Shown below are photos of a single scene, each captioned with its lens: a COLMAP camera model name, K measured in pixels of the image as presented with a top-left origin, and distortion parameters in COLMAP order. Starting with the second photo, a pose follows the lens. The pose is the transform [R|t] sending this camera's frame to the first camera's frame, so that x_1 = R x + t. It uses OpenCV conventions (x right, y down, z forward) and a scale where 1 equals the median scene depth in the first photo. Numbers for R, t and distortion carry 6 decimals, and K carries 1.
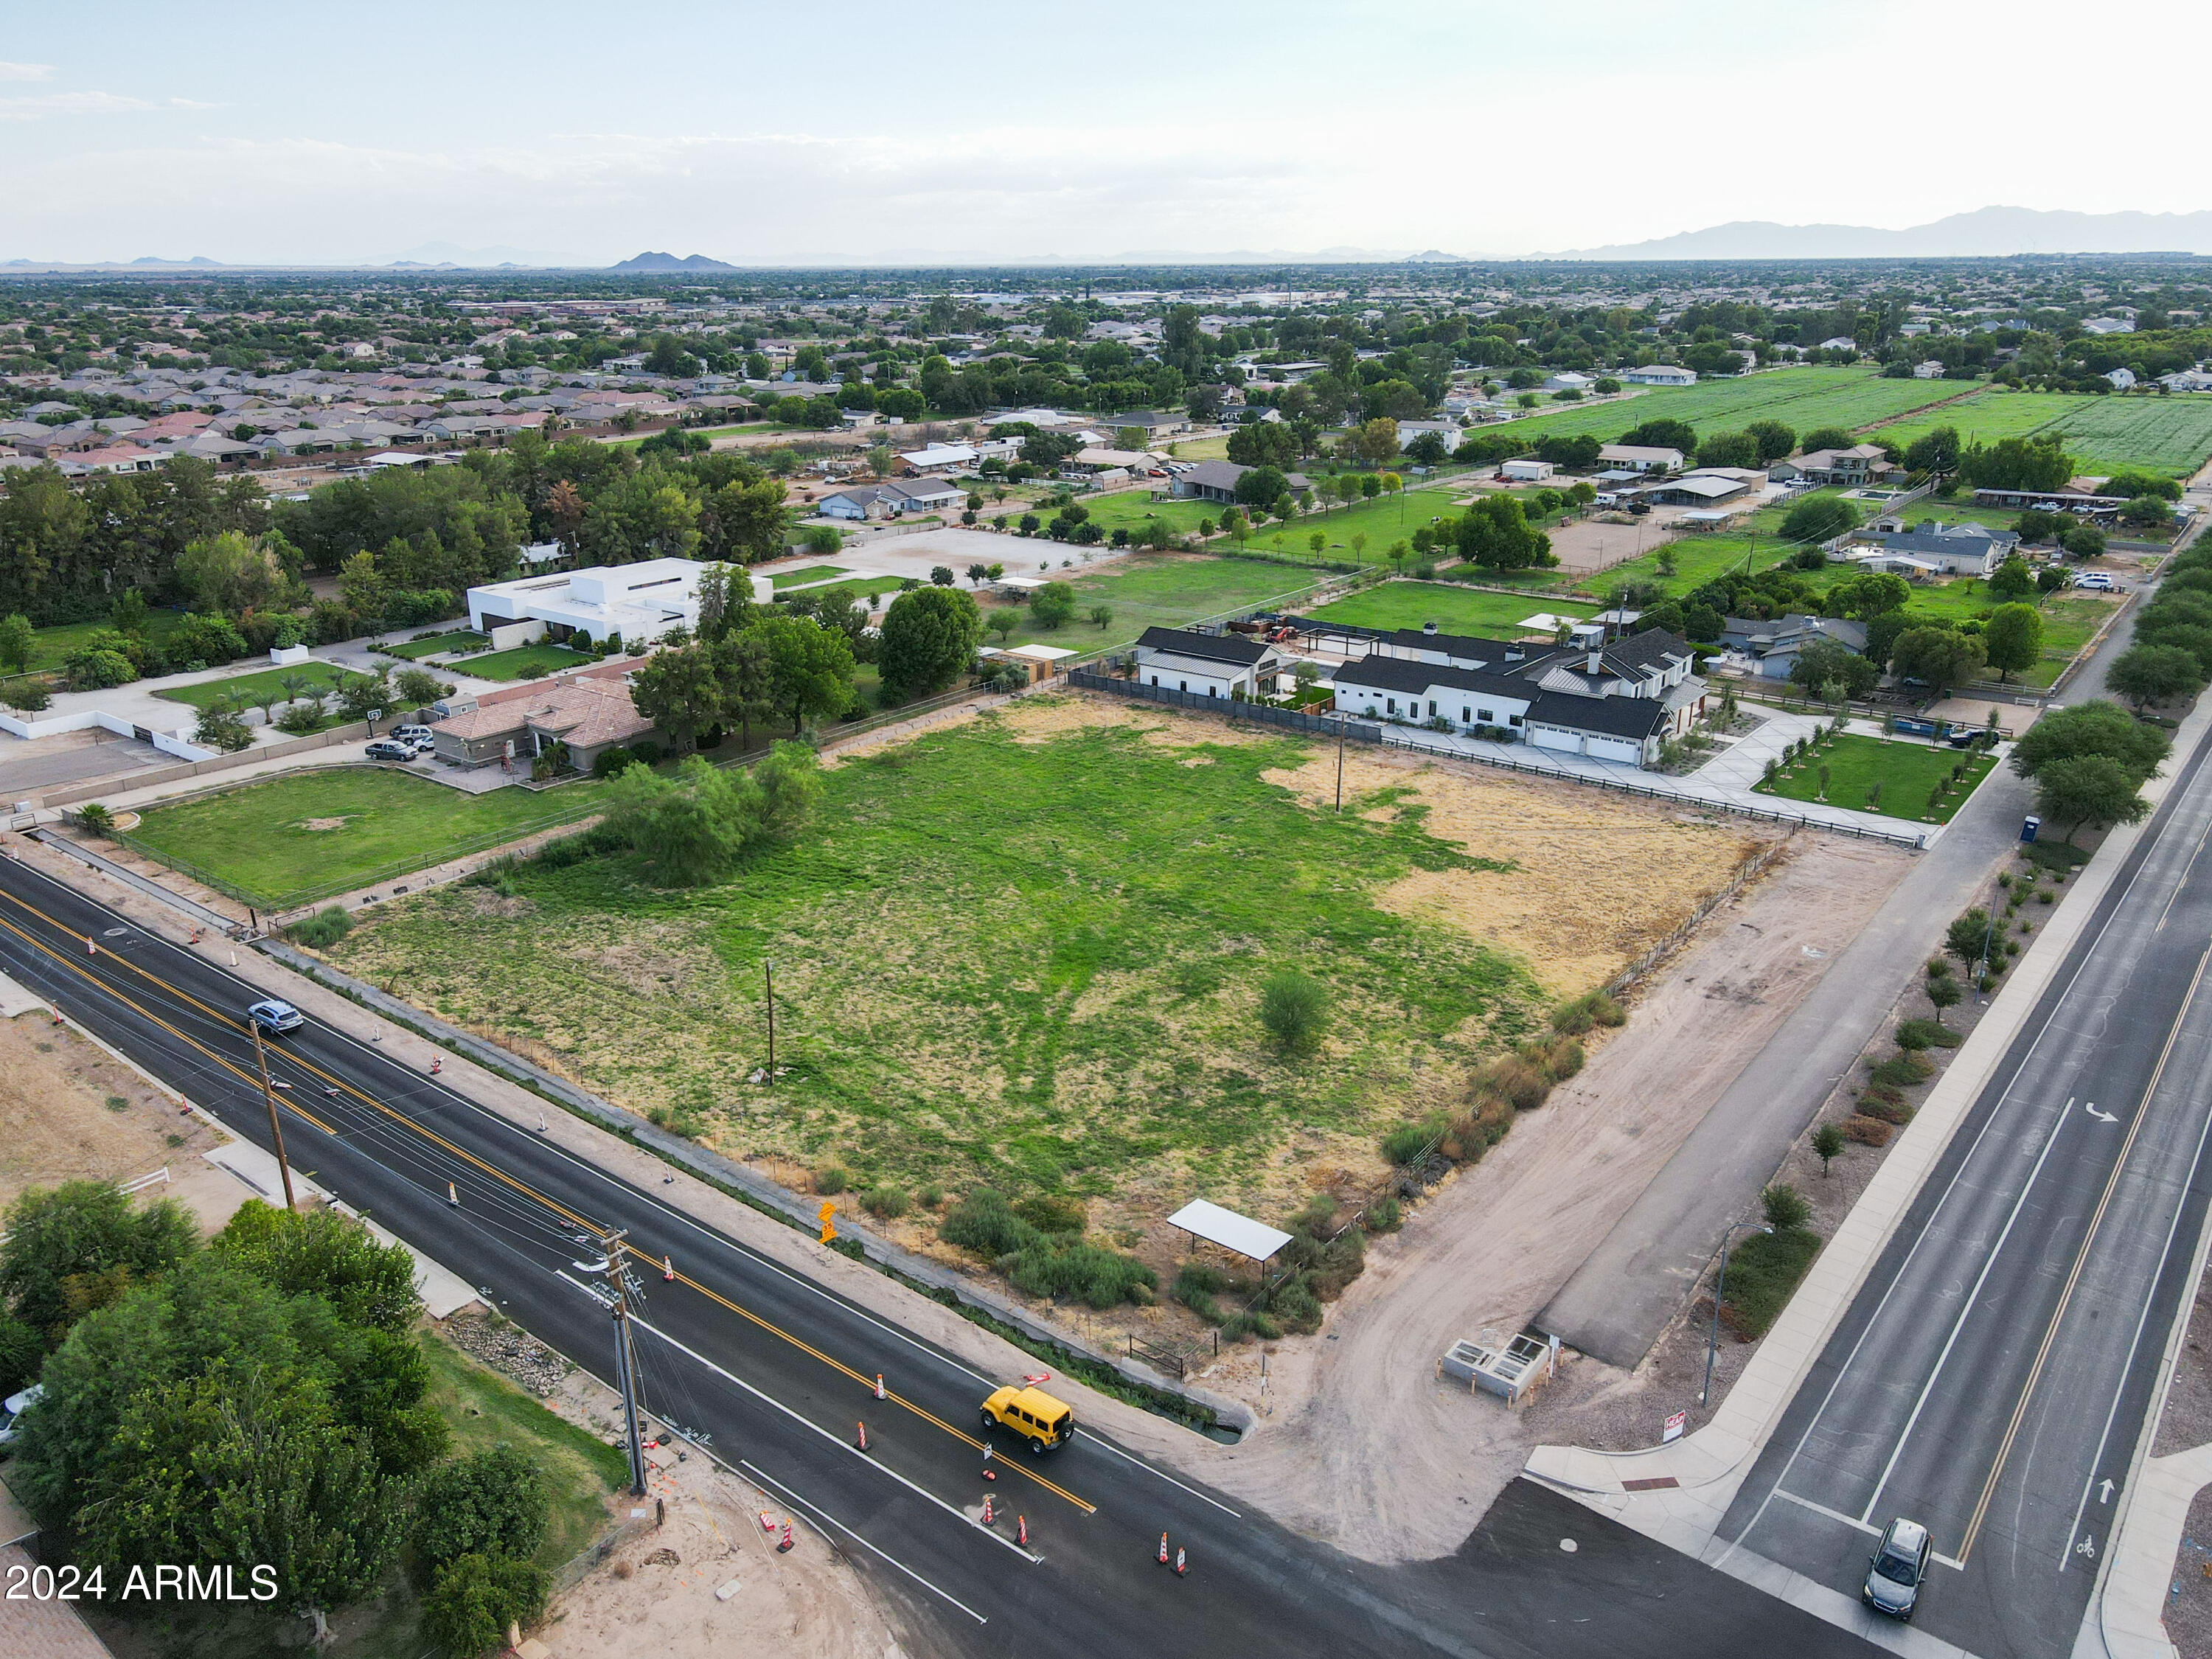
lens RADIAL K [[1627.6, 0, 1096.7], [0, 1627.6, 825.9], [0, 0, 1]] dist [-0.007618, 0.045179]
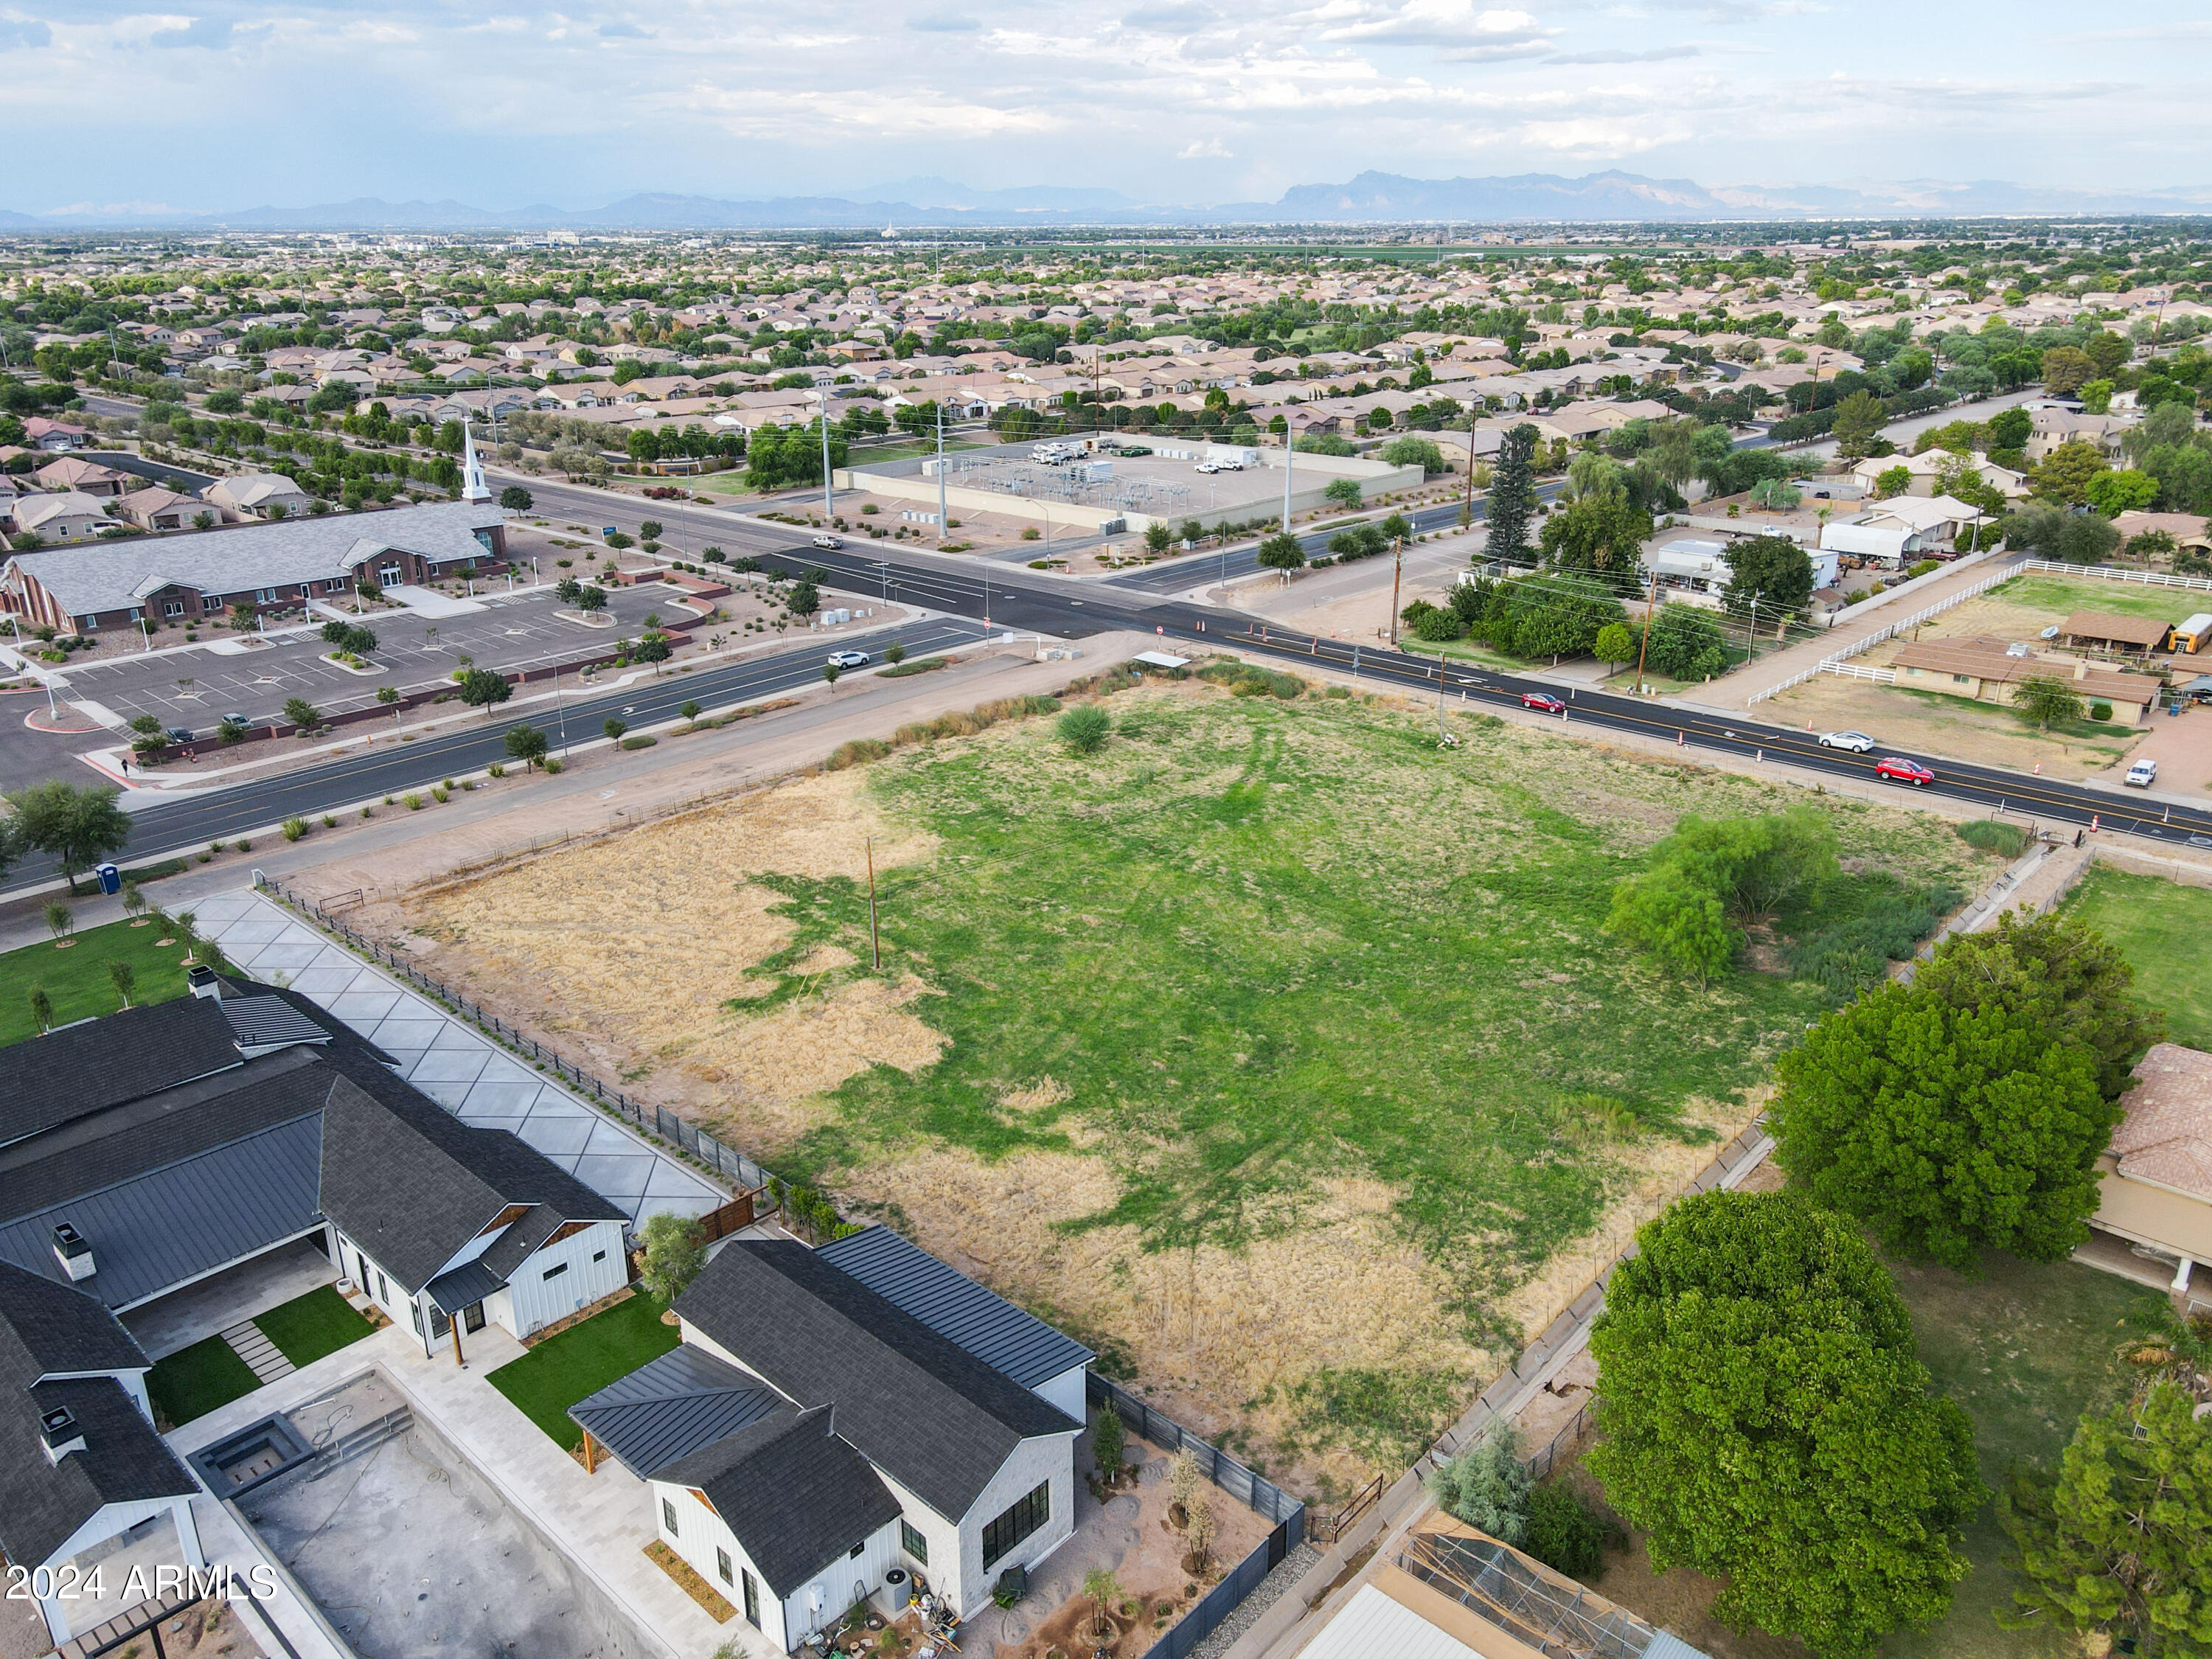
lens RADIAL K [[1627.6, 0, 1096.7], [0, 1627.6, 825.9], [0, 0, 1]] dist [-0.007618, 0.045179]
pose [[-0.996866, -0.014864, 0.077693, -0.000608], [0.038169, 0.769889, 0.637036, -0.540542], [-0.069284, 0.638005, -0.766909, 1.608013]]
